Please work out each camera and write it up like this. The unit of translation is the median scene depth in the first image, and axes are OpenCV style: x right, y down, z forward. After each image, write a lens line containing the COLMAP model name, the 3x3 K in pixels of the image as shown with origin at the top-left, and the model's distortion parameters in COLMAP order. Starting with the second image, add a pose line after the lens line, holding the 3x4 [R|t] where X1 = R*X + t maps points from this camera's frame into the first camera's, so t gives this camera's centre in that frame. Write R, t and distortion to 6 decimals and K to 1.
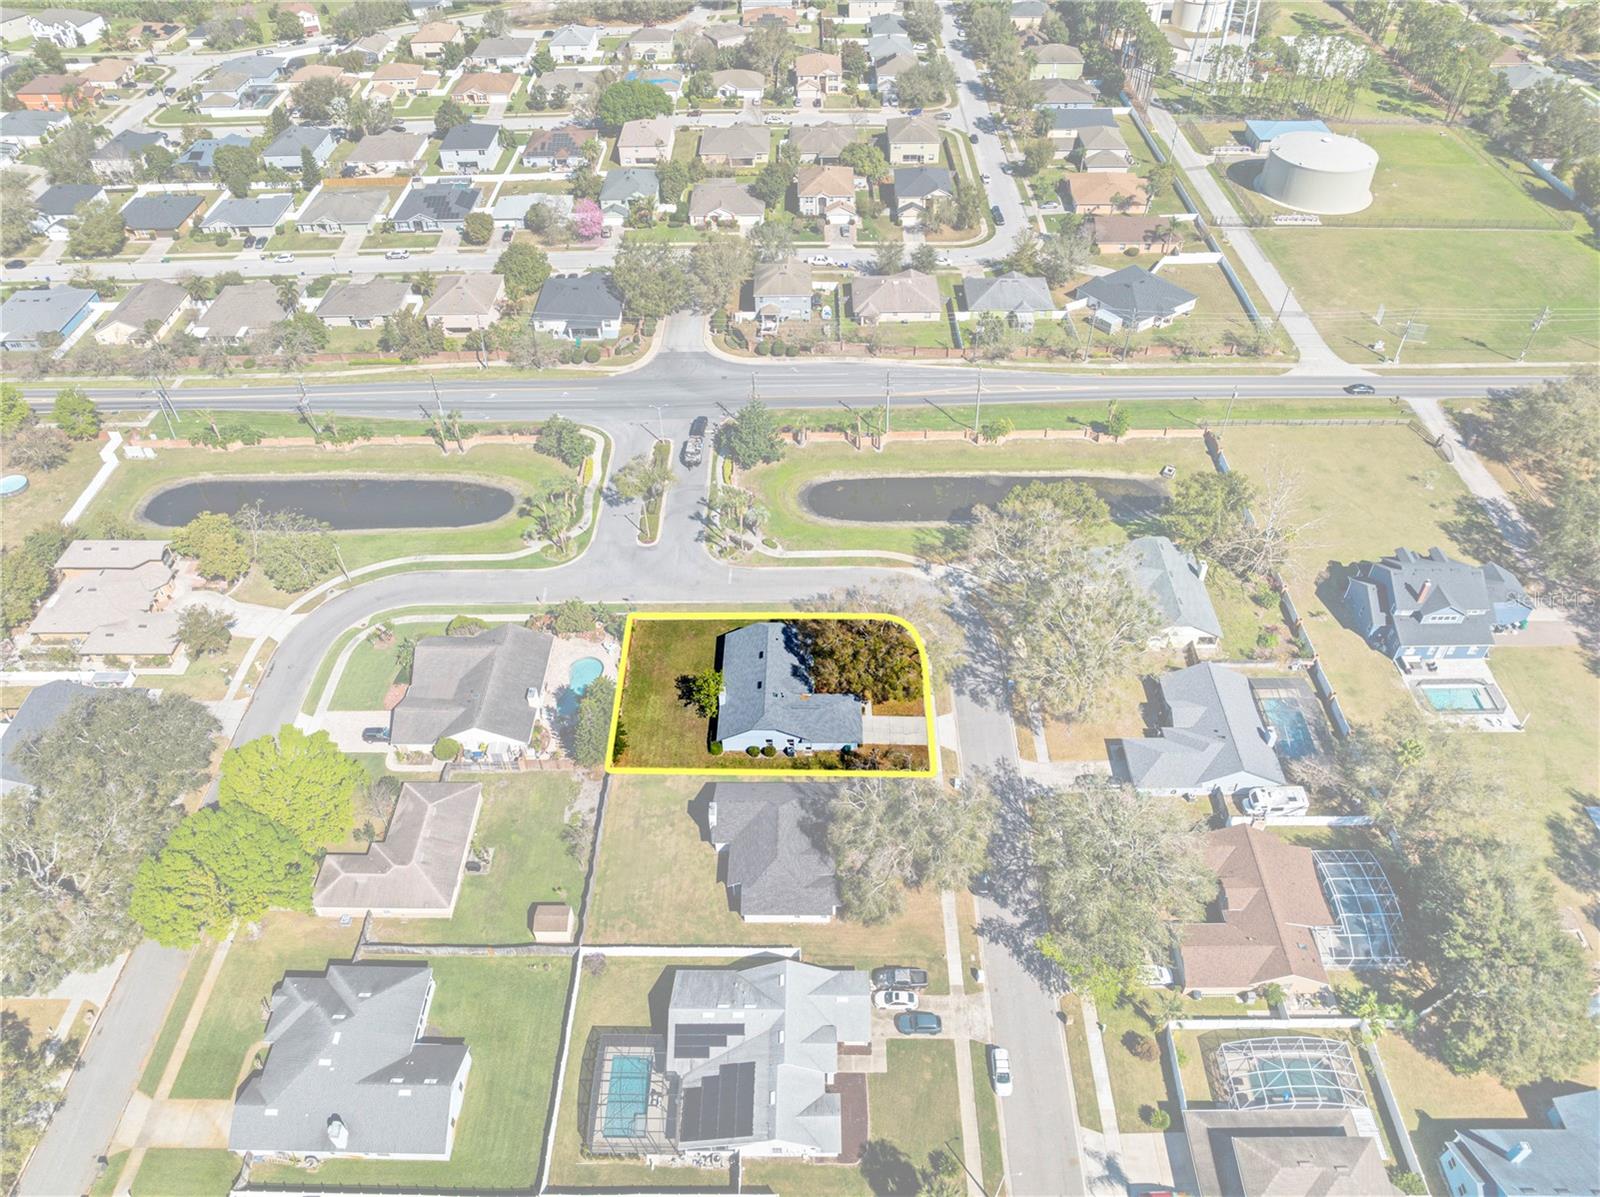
lens RADIAL K [[1138.4, 0, 813.3], [0, 1138.4, 595.7], [0, 0, 1]] dist [-0.054926, 0.025068]
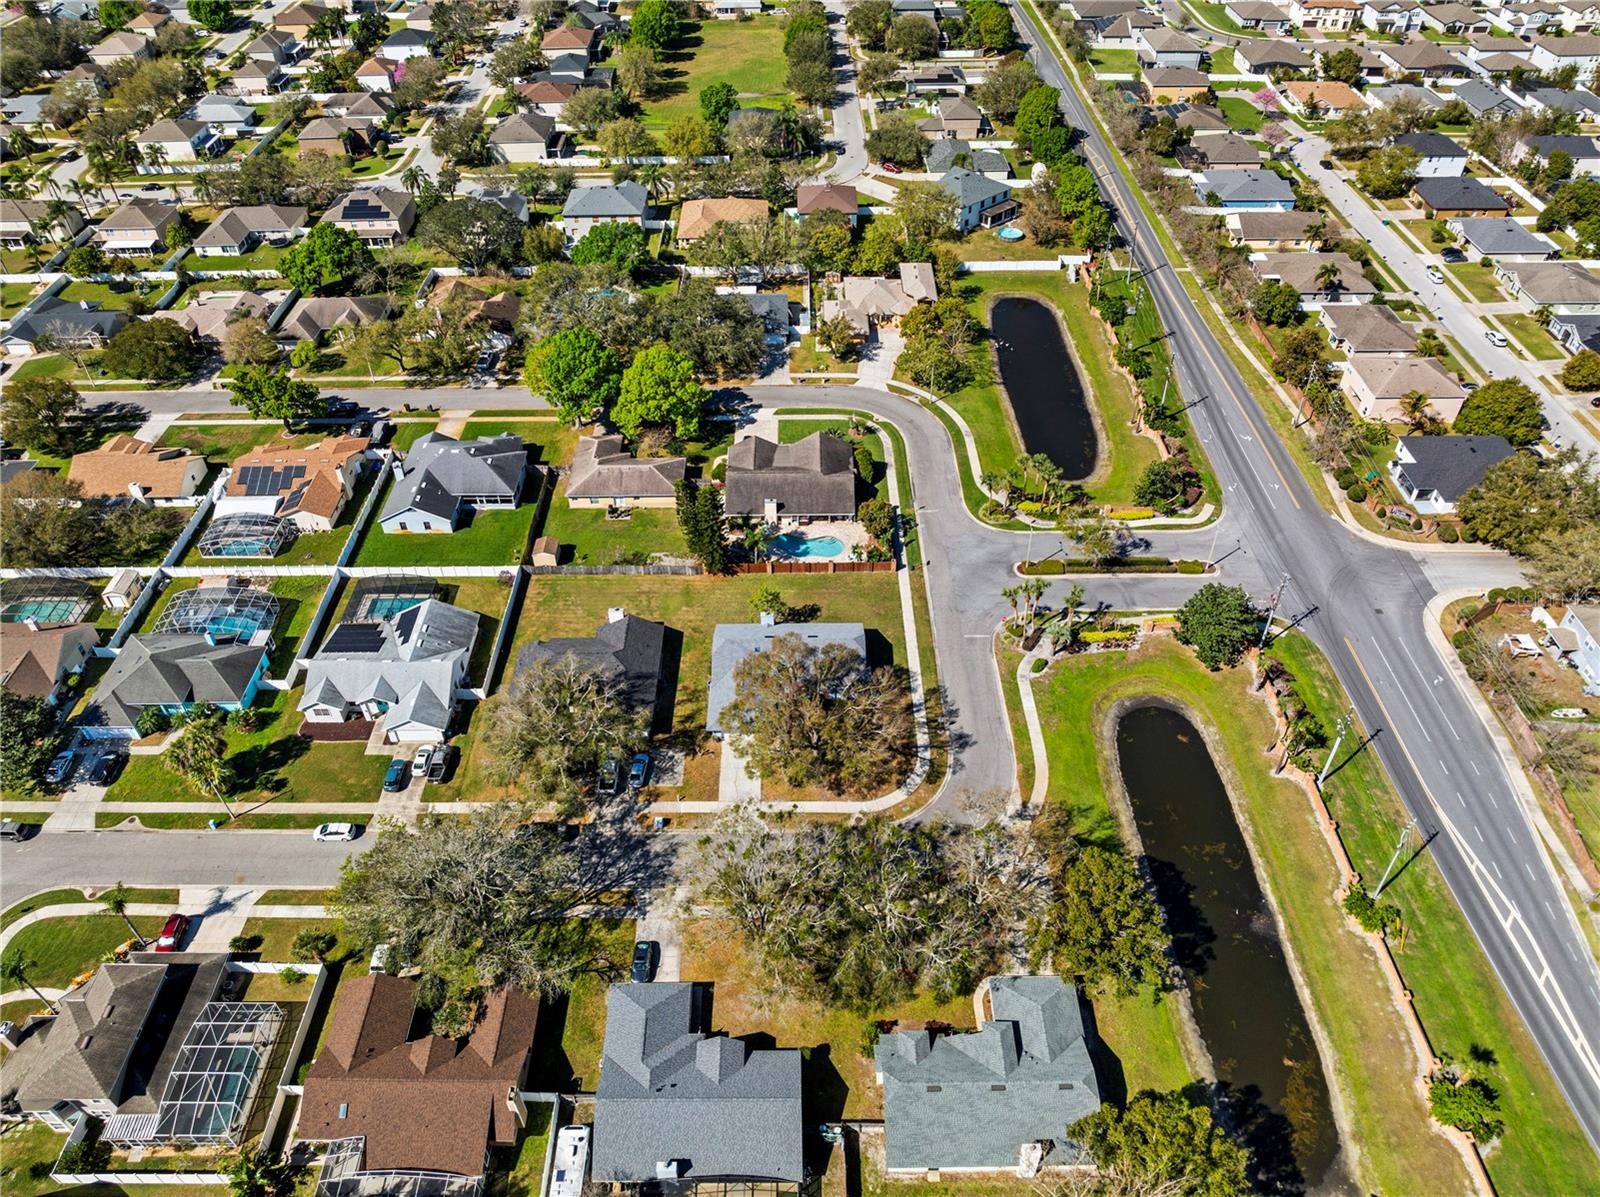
lens RADIAL K [[1138.4, 0, 813.3], [0, 1138.4, 595.7], [0, 0, 1]] dist [-0.054926, 0.025068]
pose [[0.010266, 0.669212, -0.743000, 0.524905], [-0.672789, 0.554325, 0.489978, -0.356840], [0.739764, 0.494852, 0.455929, 0.450758]]
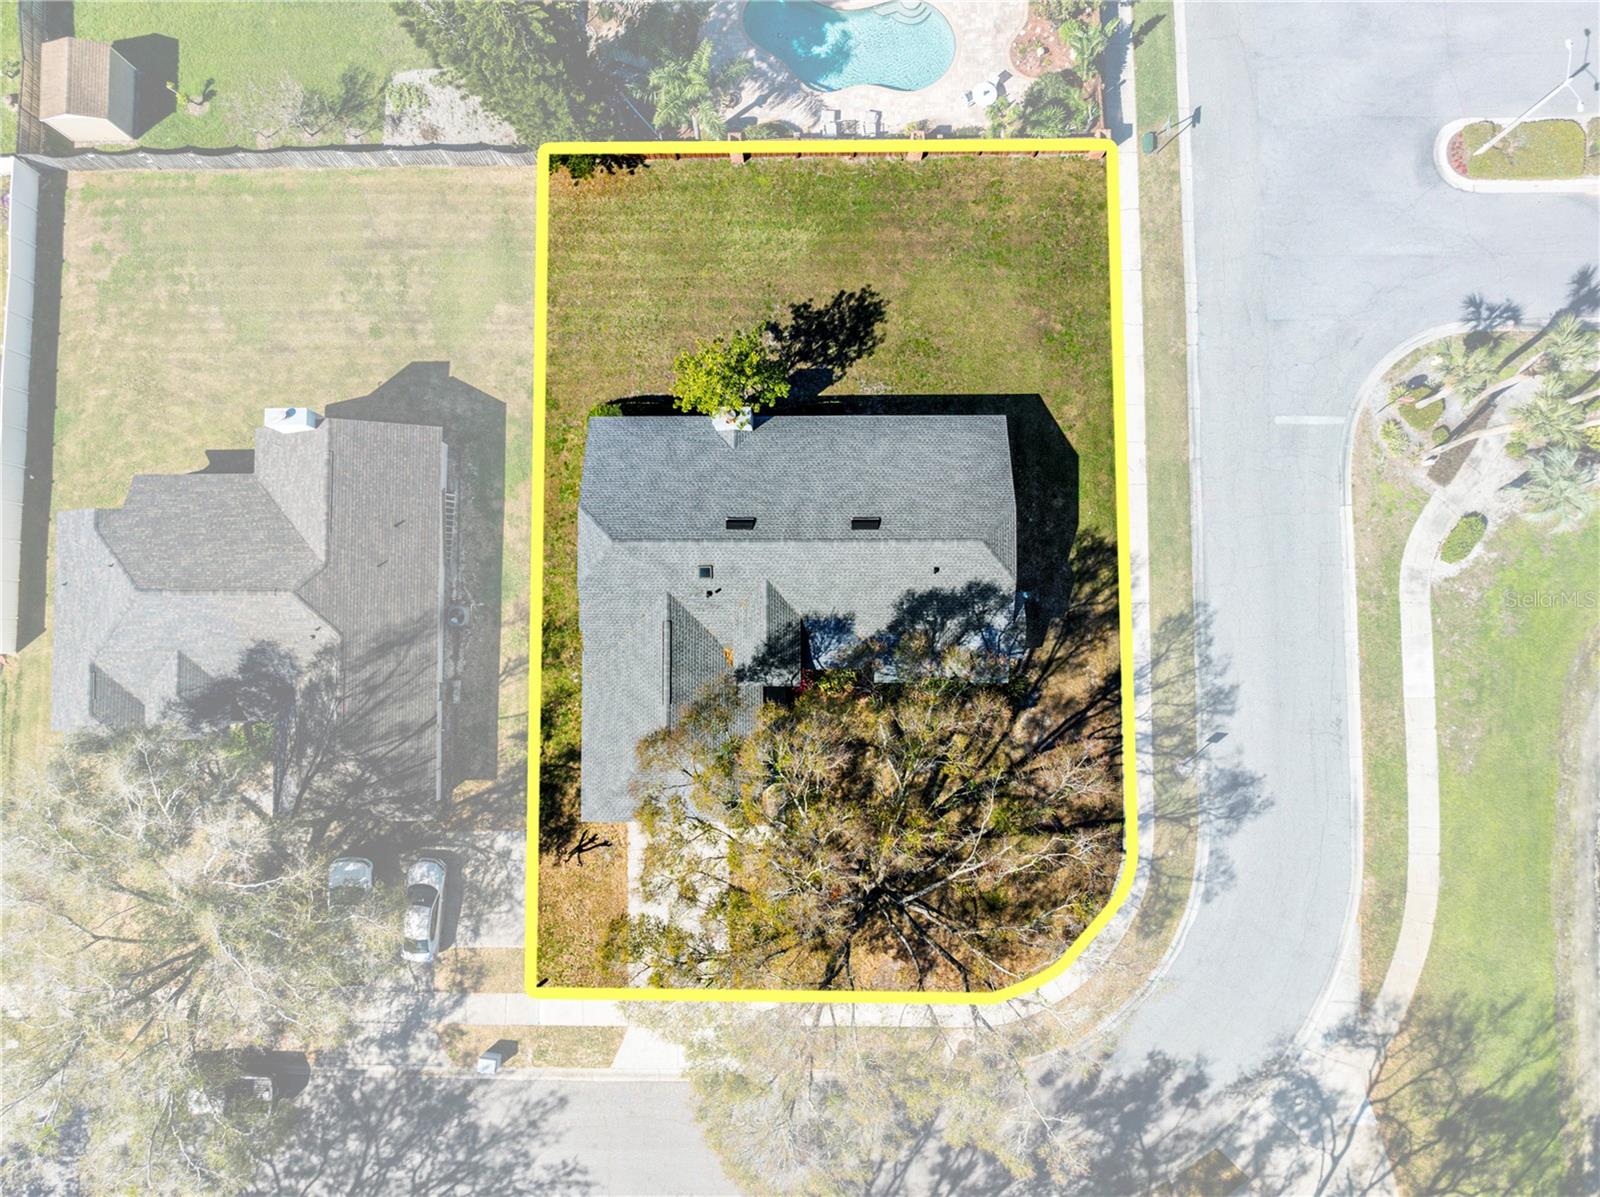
lens RADIAL K [[1138.4, 0, 813.3], [0, 1138.4, 595.7], [0, 0, 1]] dist [-0.054926, 0.025068]
pose [[0.002154, 0.999061, -0.043263, -0.008285], [-0.668278, 0.033622, 0.743151, -0.148510], [0.743908, 0.027311, 0.667723, 0.633200]]
